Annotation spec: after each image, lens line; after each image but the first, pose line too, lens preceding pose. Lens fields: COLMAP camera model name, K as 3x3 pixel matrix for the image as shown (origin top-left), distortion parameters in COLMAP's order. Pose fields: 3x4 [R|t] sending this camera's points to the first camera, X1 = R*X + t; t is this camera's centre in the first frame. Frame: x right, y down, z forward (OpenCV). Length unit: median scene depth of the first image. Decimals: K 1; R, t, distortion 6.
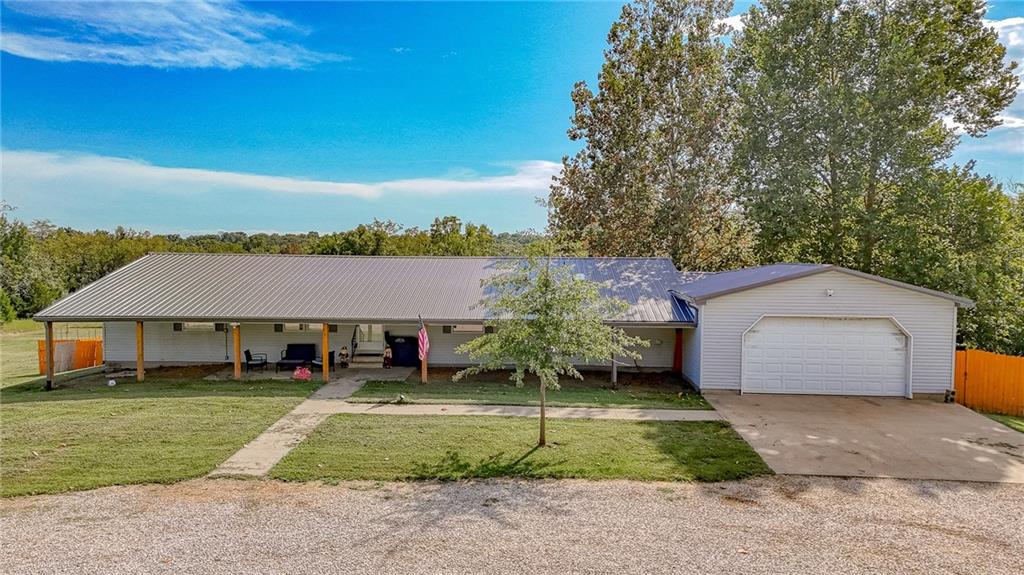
lens RADIAL K [[746.8, 0, 512.0], [0, 746.8, 287.5], [0, 0, 1]] dist [0.072479, -0.060000]
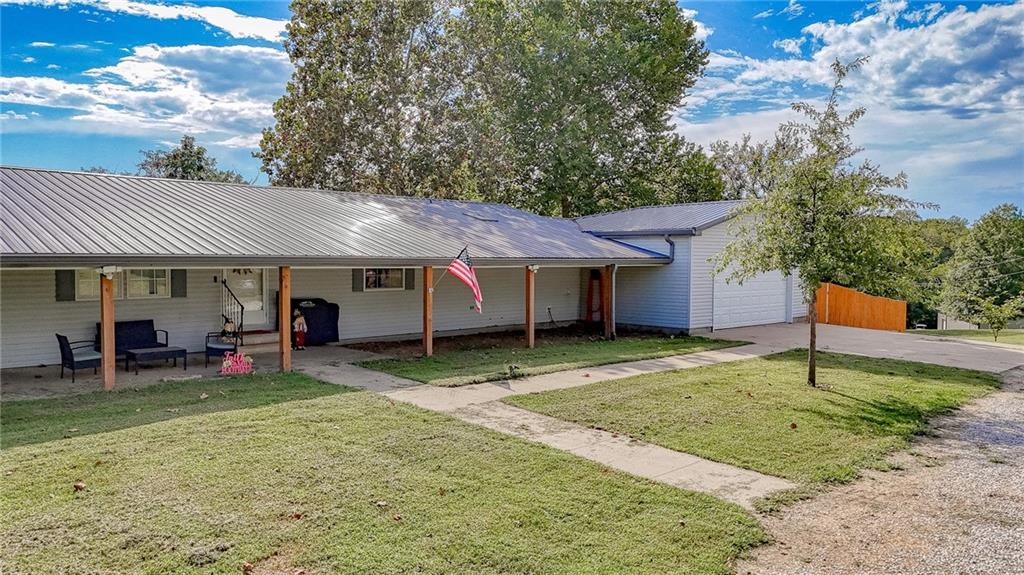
lens RADIAL K [[746.8, 0, 512.0], [0, 746.8, 287.5], [0, 0, 1]] dist [0.072479, -0.060000]
pose [[0.675901, -0.028856, 0.736427, -0.544361], [0.034727, 0.999370, 0.007286, 0.065136], [-0.736174, 0.020649, 0.676478, 0.506898]]
